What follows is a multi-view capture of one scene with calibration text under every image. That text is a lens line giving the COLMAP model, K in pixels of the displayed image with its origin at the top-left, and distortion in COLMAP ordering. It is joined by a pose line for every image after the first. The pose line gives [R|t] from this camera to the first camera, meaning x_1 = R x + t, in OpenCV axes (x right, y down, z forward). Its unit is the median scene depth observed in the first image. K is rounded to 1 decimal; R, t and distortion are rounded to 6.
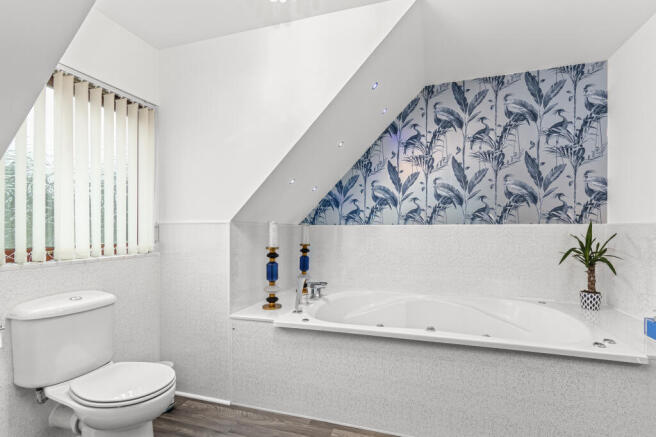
lens RADIAL K [[235.5, 0, 328.0], [0, 235.5, 231.3], [0, 0, 1]] dist [0.001431, 0.000187]
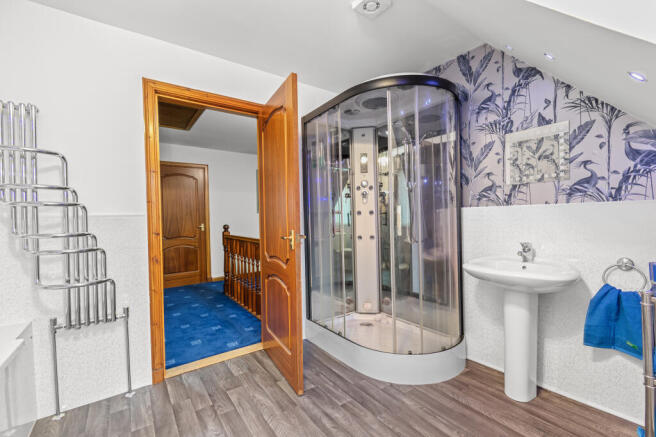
lens RADIAL K [[295.1, 0, 331.6], [0, 295.1, 218.1], [0, 0, 1]] dist [-0.001053, -0.000185]
pose [[0.759461, -0.009910, -0.650477, 0.931237], [0.017261, 0.999839, 0.004920, 0.003636], [0.650323, -0.014964, 0.759510, -0.228971]]
